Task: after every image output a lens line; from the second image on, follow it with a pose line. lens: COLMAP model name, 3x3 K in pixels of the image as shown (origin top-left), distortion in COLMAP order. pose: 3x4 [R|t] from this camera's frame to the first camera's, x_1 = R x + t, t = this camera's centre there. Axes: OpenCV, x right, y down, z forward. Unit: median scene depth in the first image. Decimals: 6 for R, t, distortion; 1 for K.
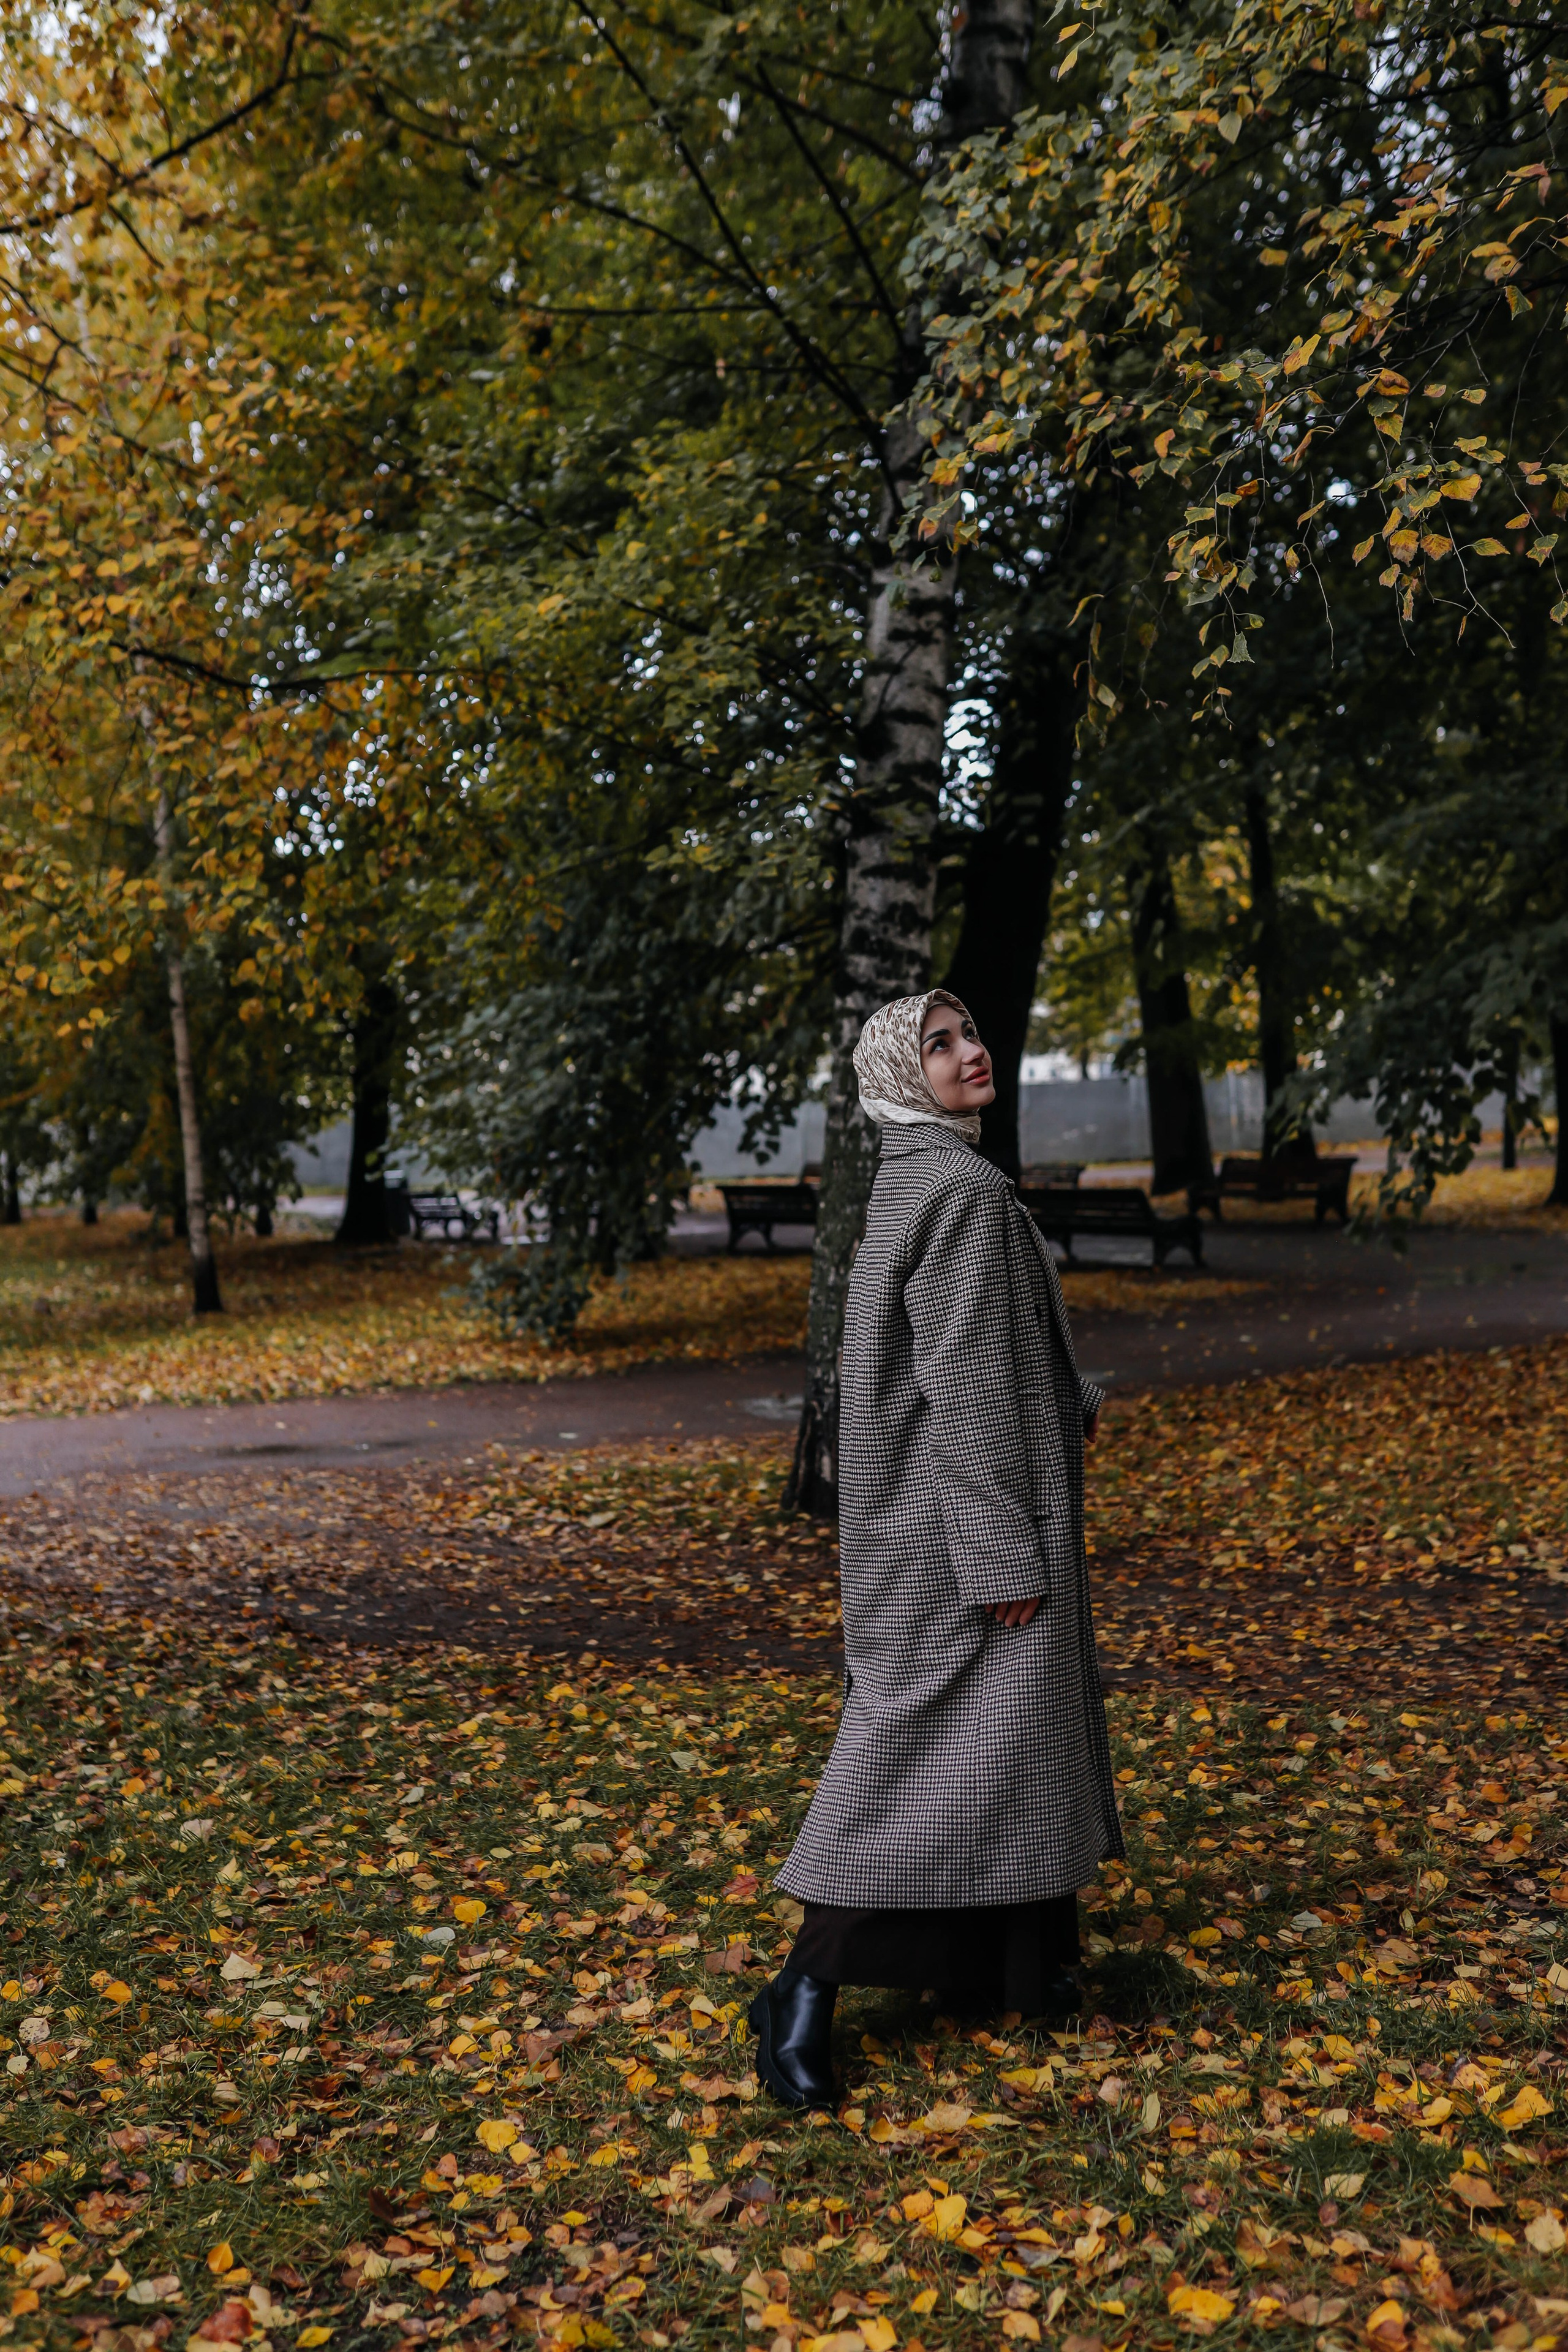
lens RADIAL K [[2260.4, 0, 787.3], [0, 2260.4, 1176.6], [0, 0, 1]] dist [-0.066933, 0.112773]
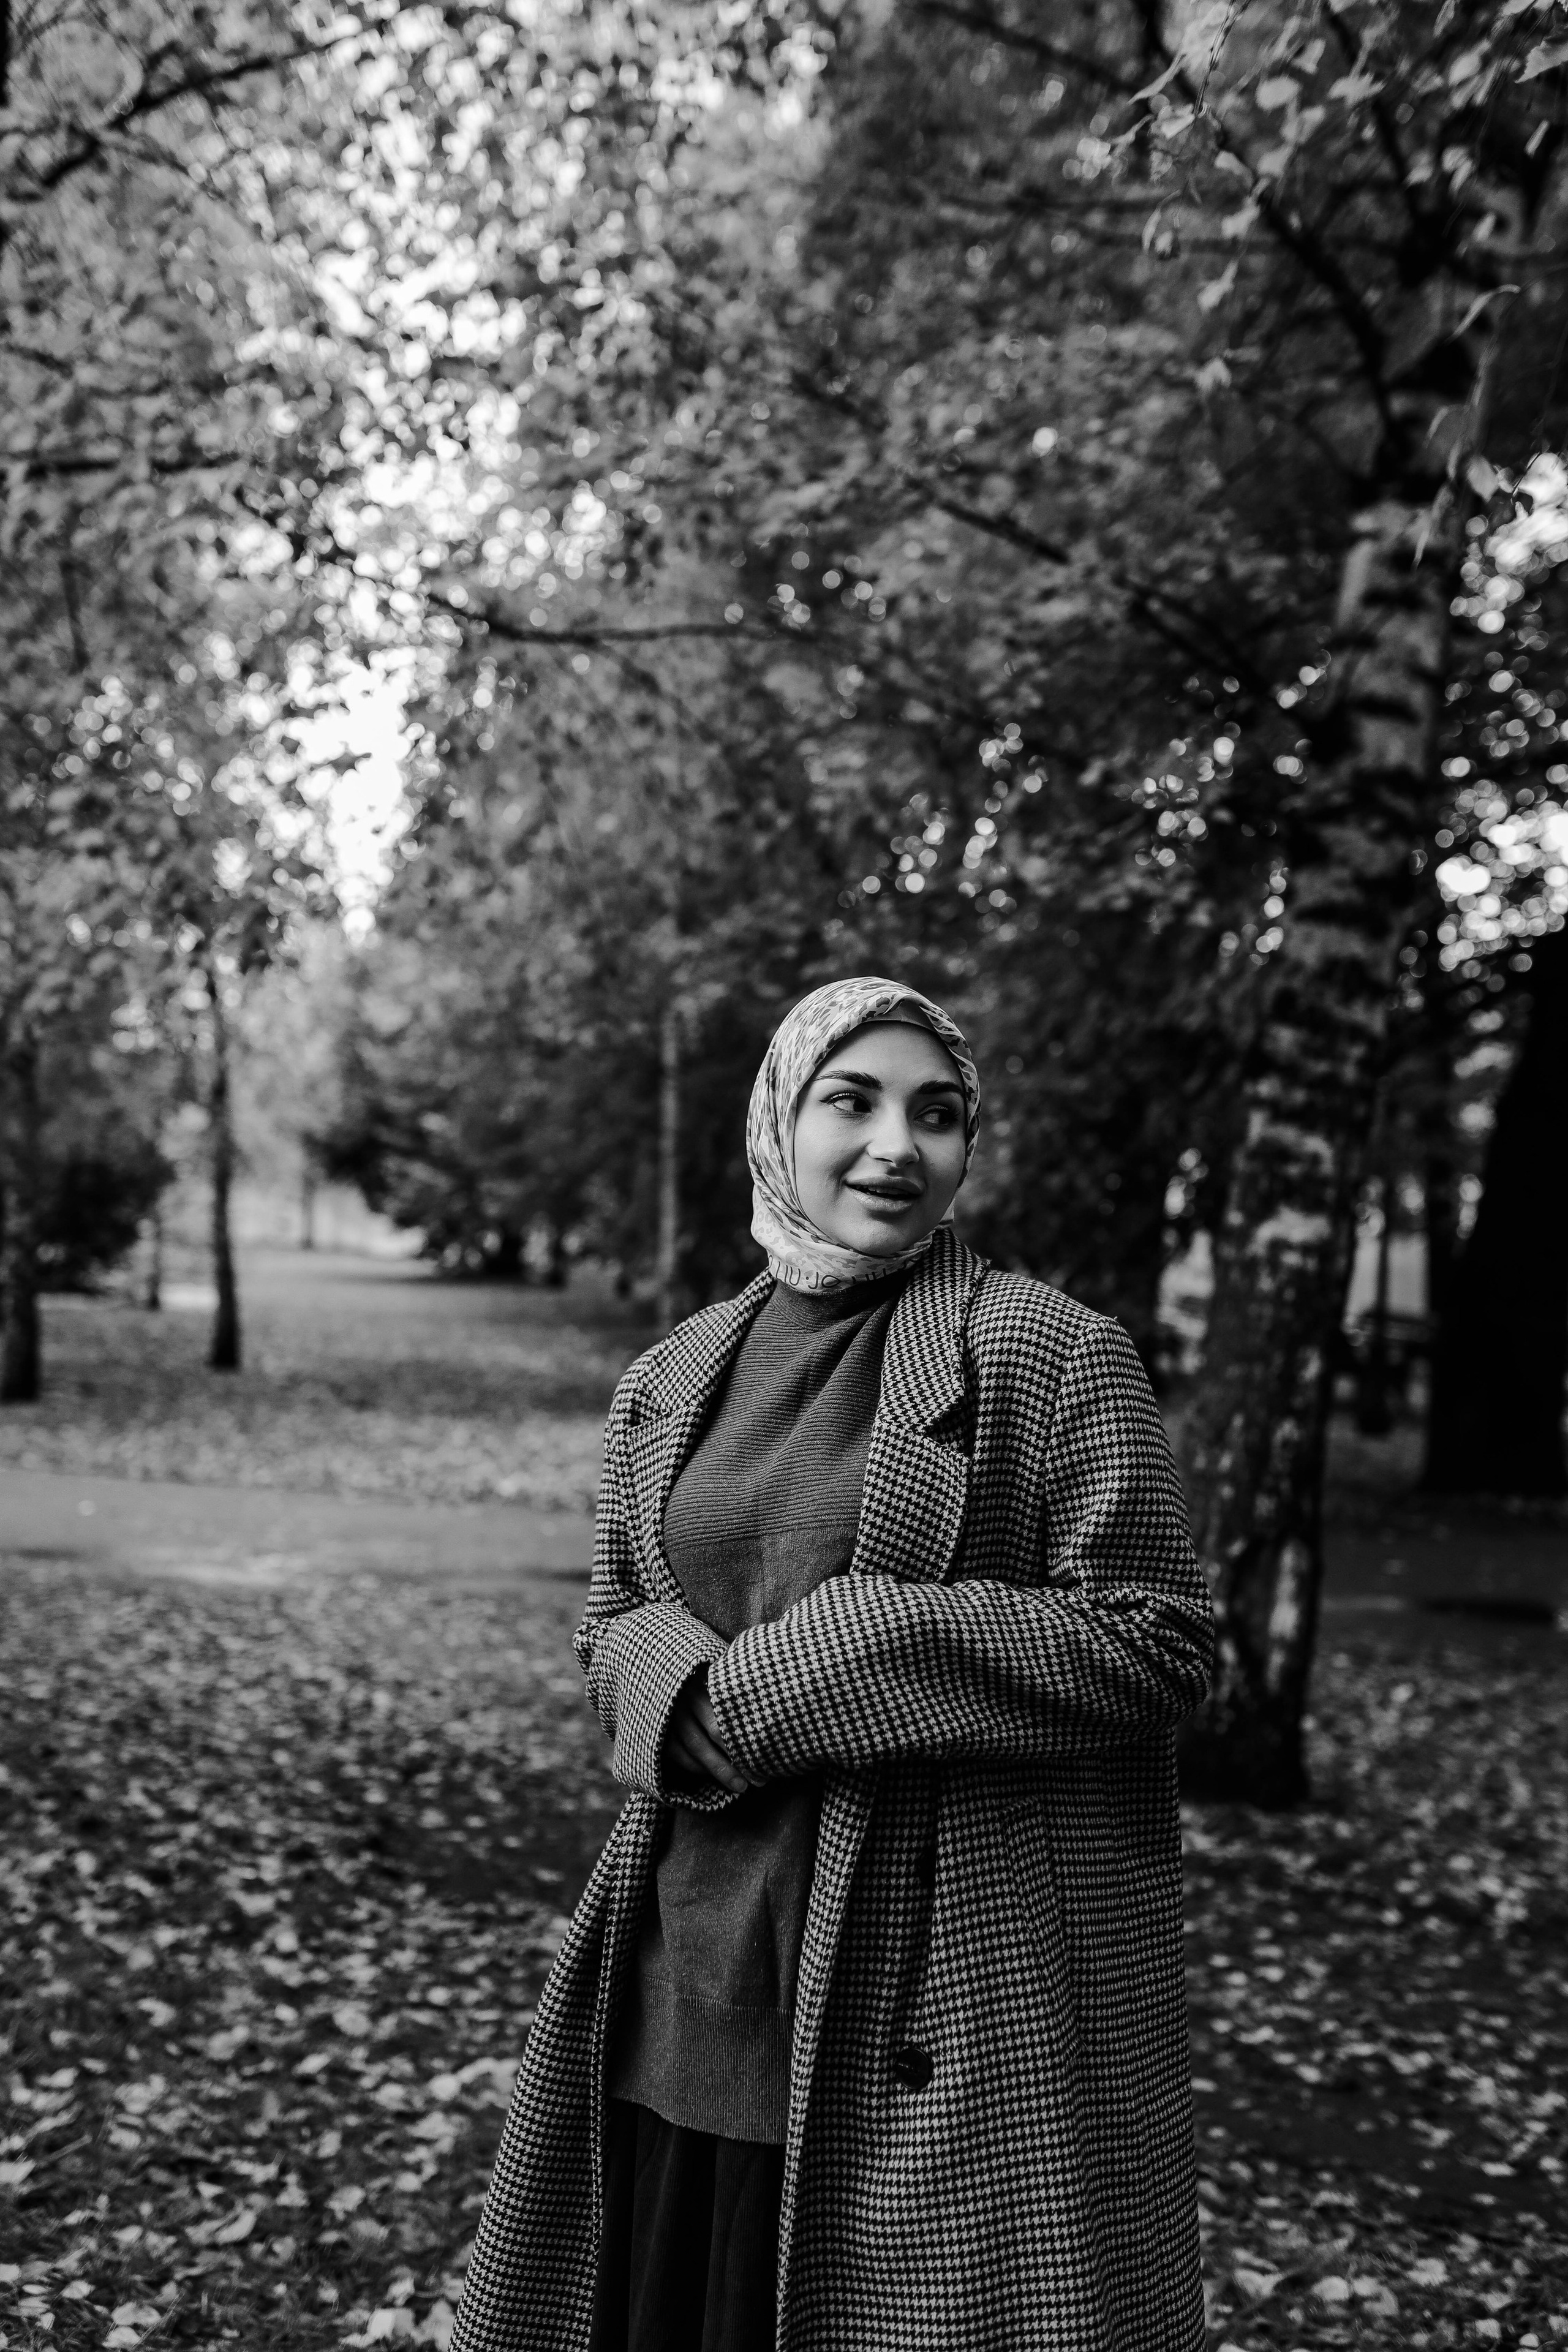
lens RADIAL K [[2300.4, 0, 779.2], [0, 2300.4, 1172.8], [0, 0, 1]] dist [-0.060259, 0.000079]
pose [[0.958968, 0.084851, -0.270521, 0.102322], [-0.097115, 0.994751, -0.032251, -0.013391], [0.266364, 0.057199, 0.962174, 0.306465]]
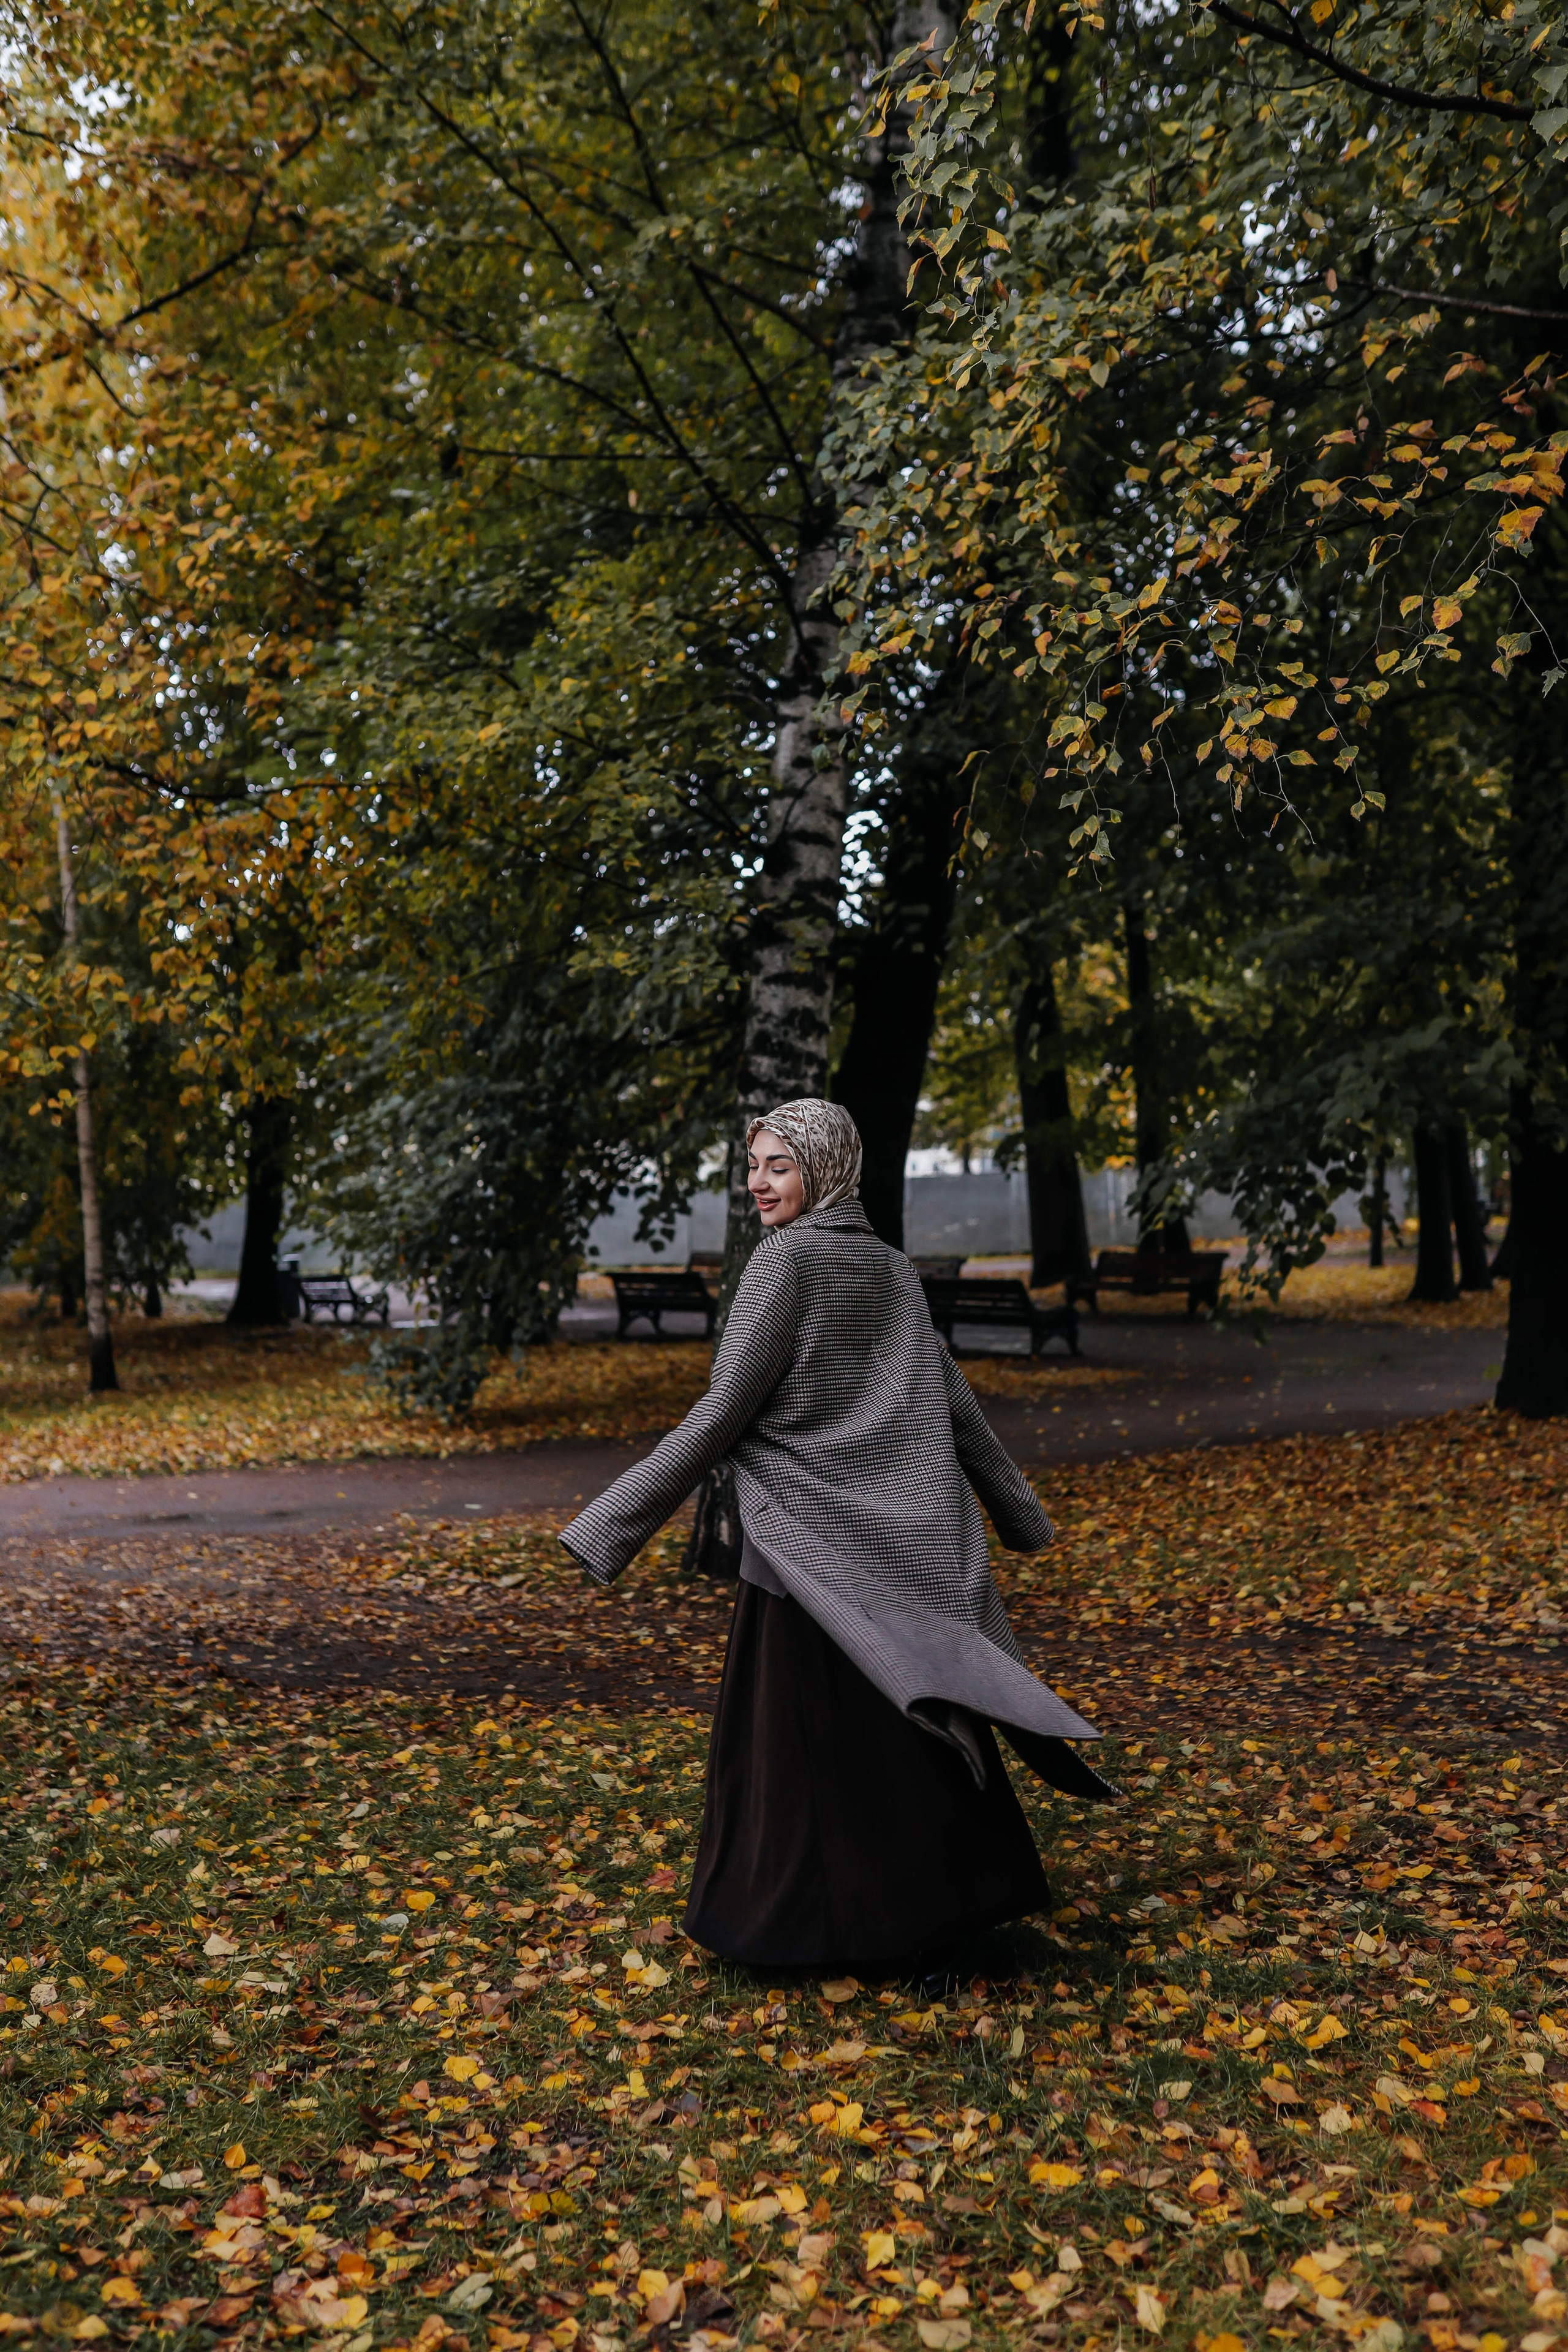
lens RADIAL K [[2265.2, 0, 791.6], [0, 2265.2, 1167.2], [0, 0, 1]] dist [-0.065617, 0.103098]
pose [[0.998441, 0.014567, 0.053875, -0.014484], [-0.012162, 0.998926, -0.044705, 0.004609], [-0.054468, 0.043981, 0.997546, -0.104814]]
